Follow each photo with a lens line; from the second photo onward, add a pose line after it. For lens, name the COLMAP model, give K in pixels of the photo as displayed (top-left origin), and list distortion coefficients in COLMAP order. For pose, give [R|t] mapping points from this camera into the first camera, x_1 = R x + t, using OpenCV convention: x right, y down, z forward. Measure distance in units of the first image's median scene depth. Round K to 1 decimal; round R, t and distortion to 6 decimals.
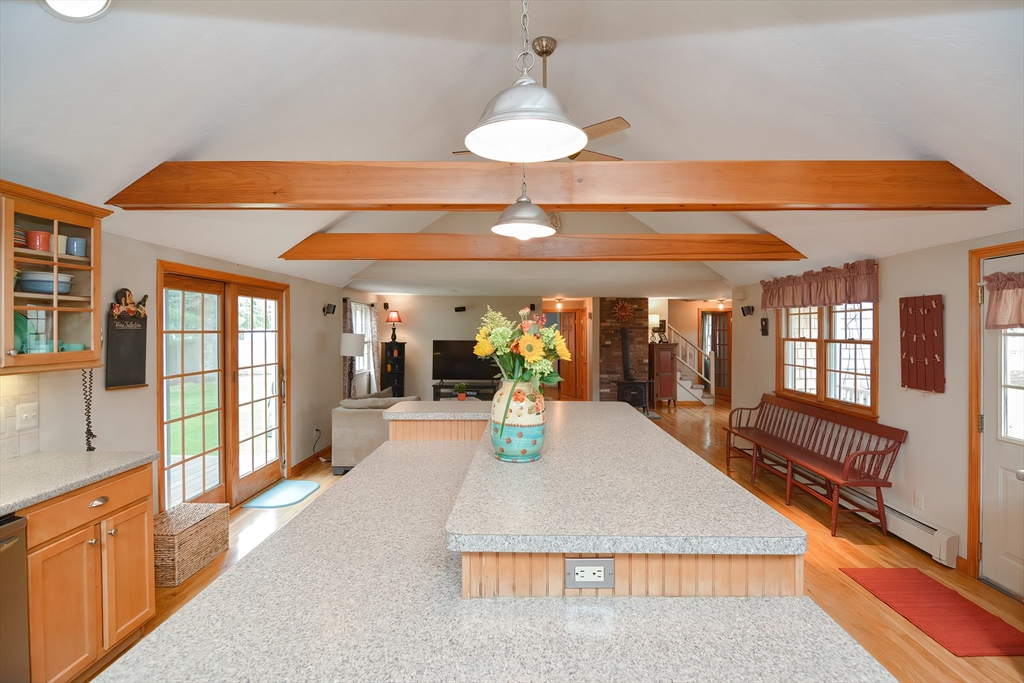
lens RADIAL K [[499.8, 0, 524.8], [0, 499.8, 331.4], [0, 0, 1]] dist [0.001391, -0.010384]
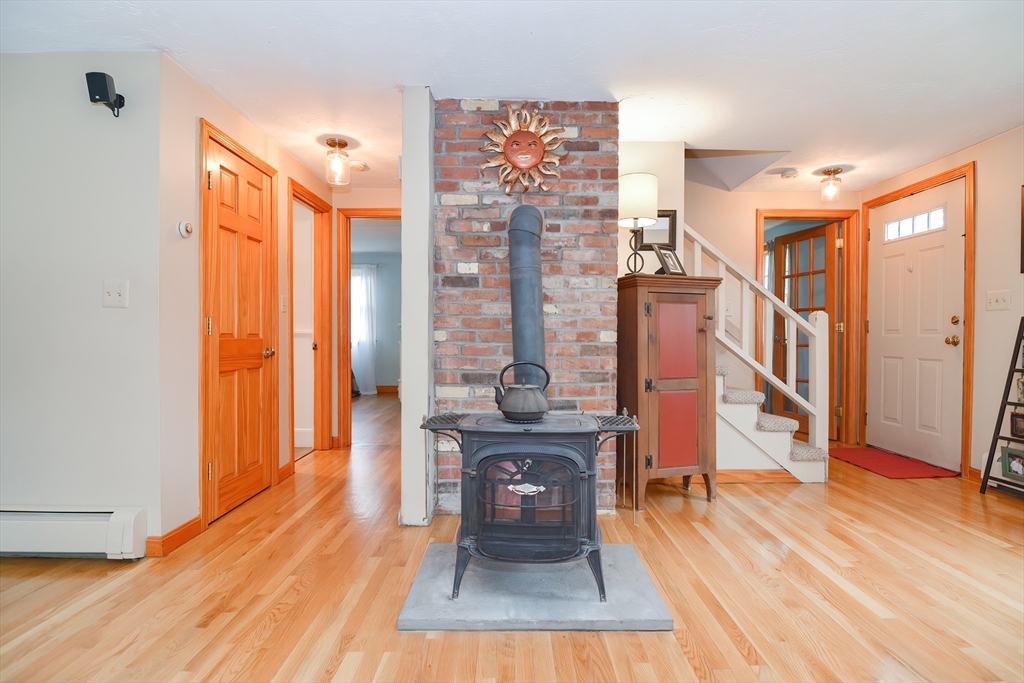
lens RADIAL K [[499.8, 0, 505.9], [0, 499.8, 337.2], [0, 0, 1]] dist [0.001391, -0.010384]
pose [[0.999920, 0.004003, -0.011975, 0.387859], [-0.003941, 0.999979, 0.005214, 0.119251], [0.011995, -0.005166, 0.999915, 1.485508]]
